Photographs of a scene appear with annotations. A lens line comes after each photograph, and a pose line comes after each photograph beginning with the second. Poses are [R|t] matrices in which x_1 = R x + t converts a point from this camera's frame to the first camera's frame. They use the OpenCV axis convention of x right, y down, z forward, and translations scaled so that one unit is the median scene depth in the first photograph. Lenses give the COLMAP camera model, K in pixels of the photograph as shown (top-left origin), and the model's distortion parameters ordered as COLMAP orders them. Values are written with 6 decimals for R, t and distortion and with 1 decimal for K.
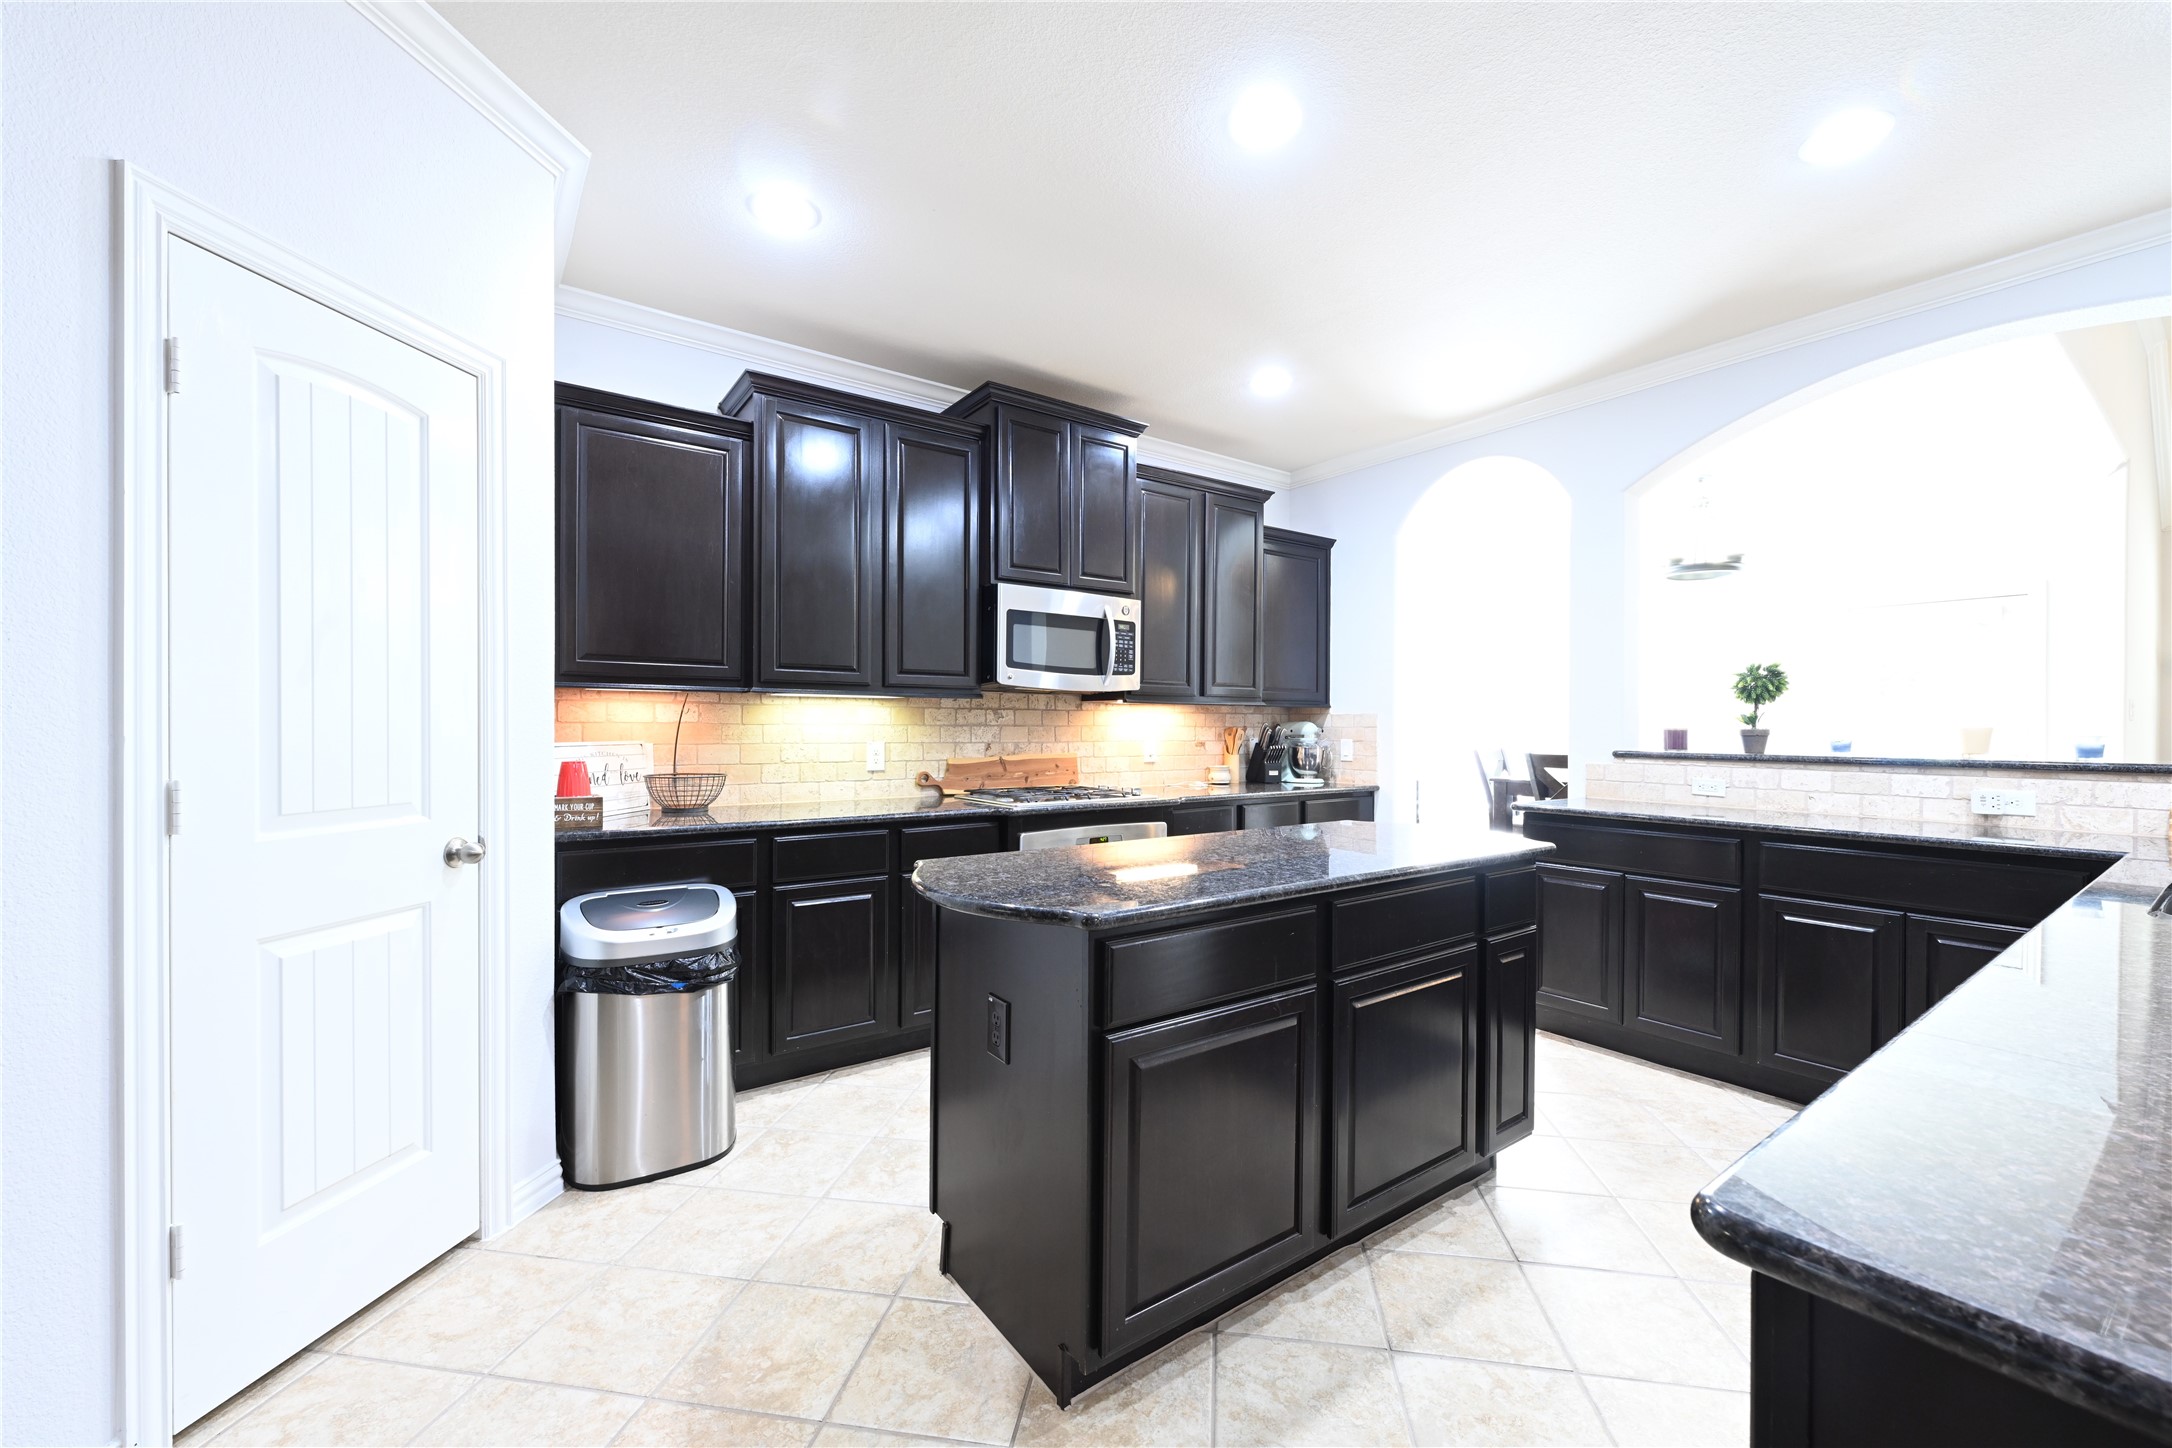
lens RADIAL K [[860.3, 0, 1083.2], [0, 860.3, 728.9], [0, 0, 1]] dist [-0.000436, -0.000038]
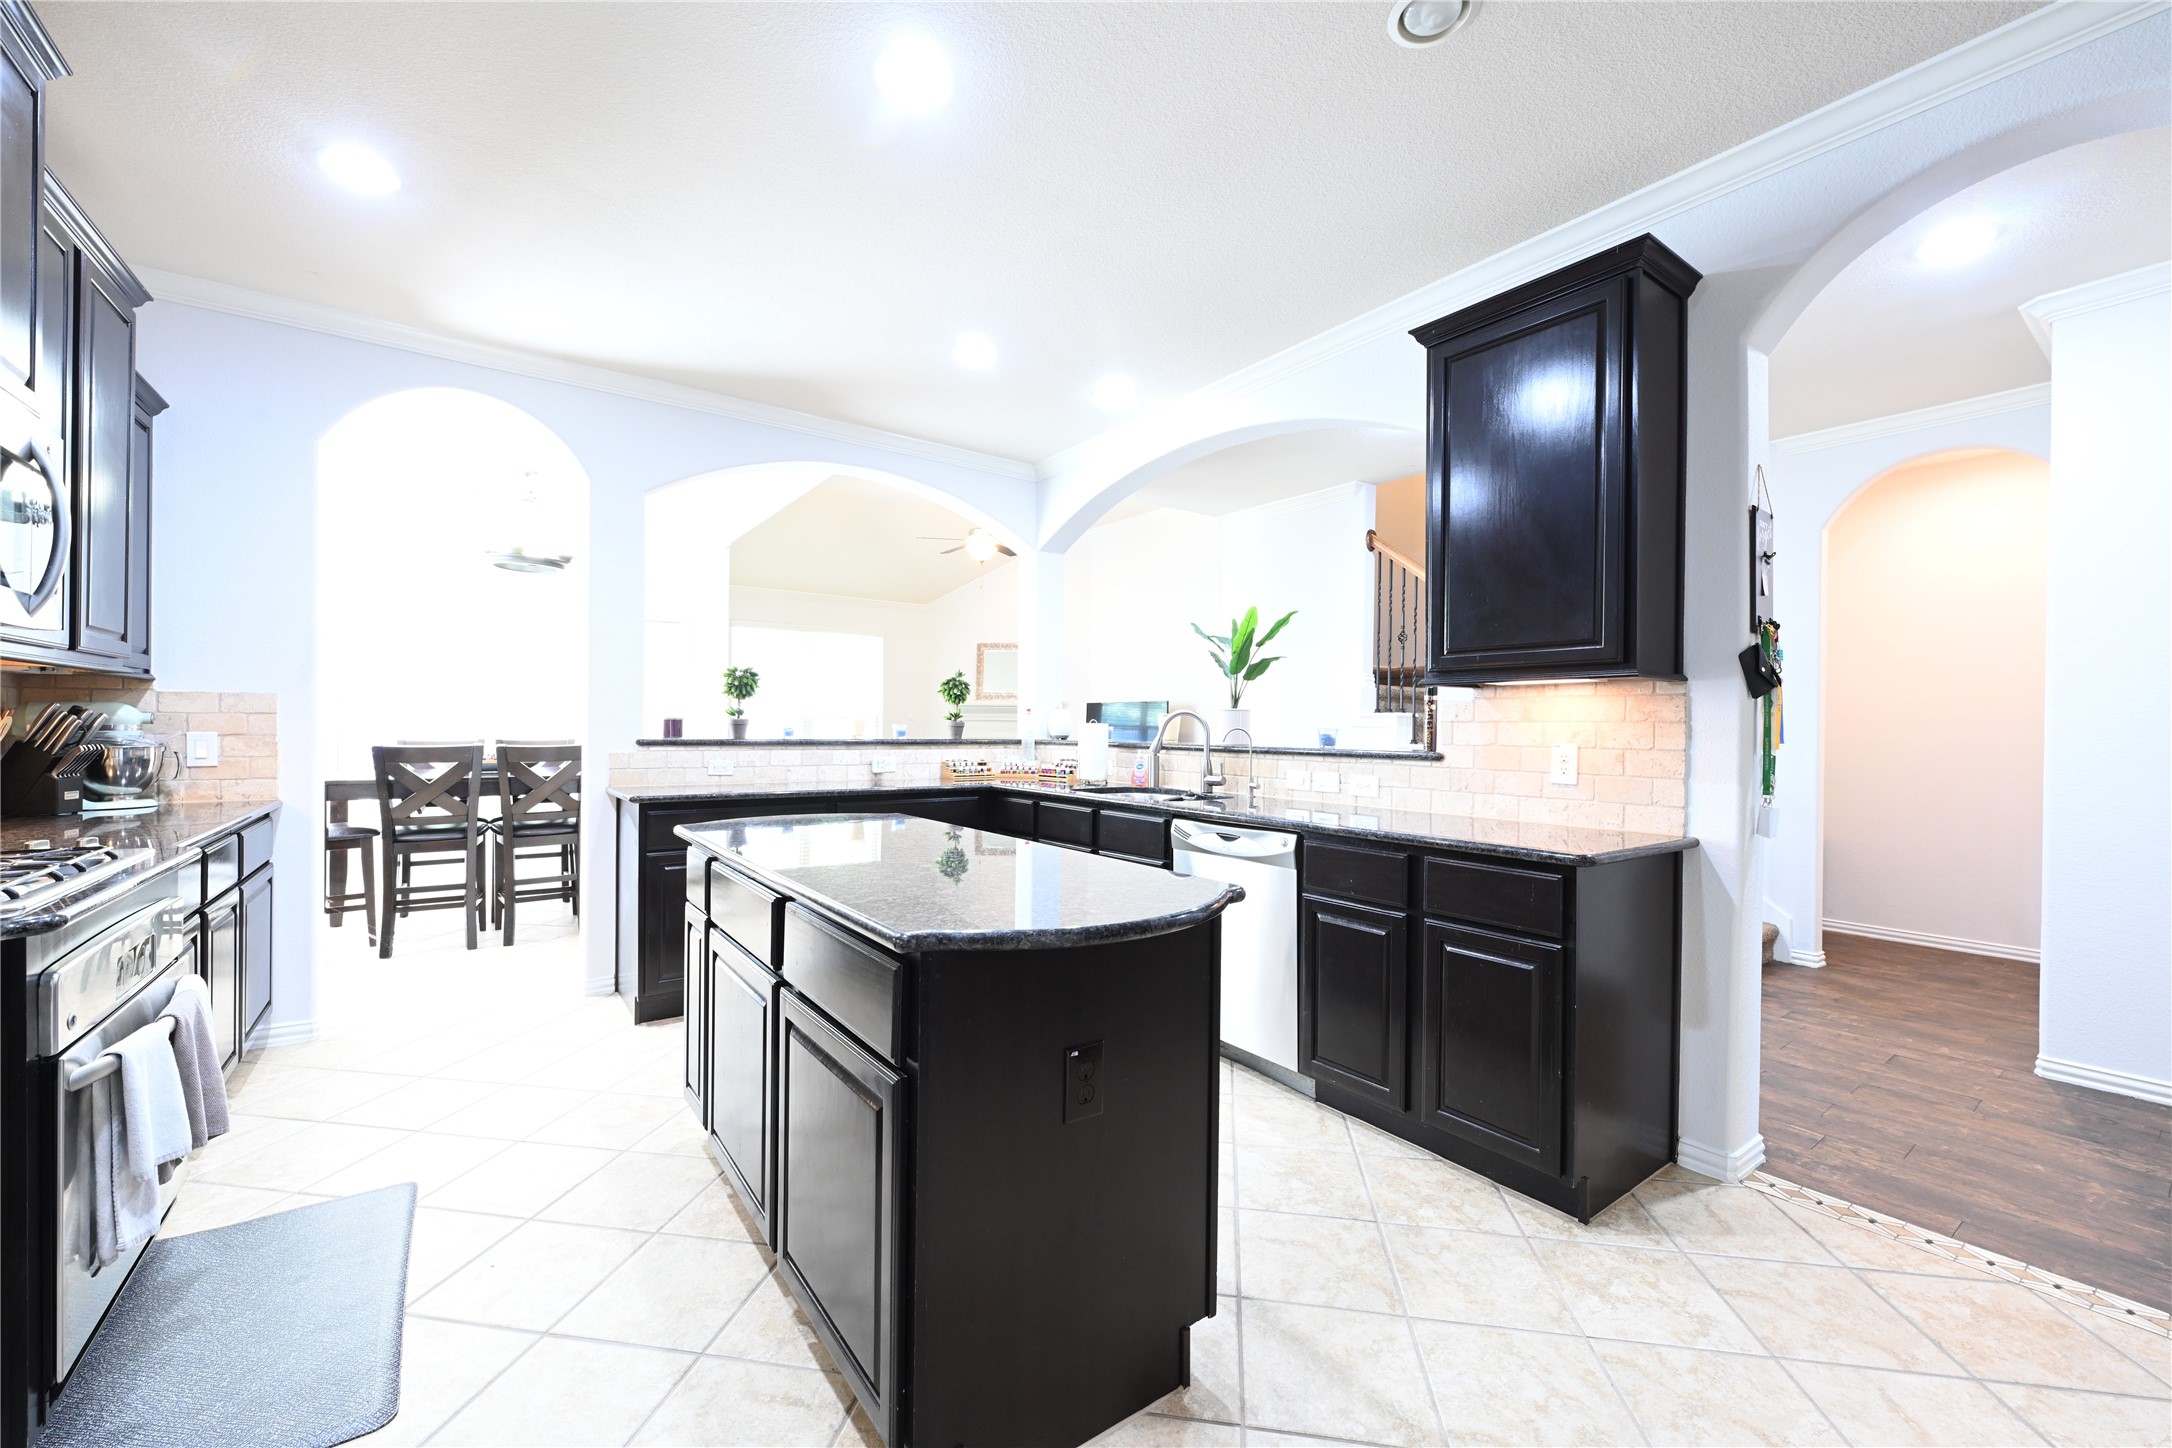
lens RADIAL K [[860.3, 0, 1083.2], [0, 860.3, 728.9], [0, 0, 1]] dist [-0.000436, -0.000038]
pose [[0.000251, -0.012946, 0.999916, -0.437148], [-0.009743, 0.999869, 0.012948, -0.006354], [-0.999952, -0.009746, 0.000125, 0.471353]]
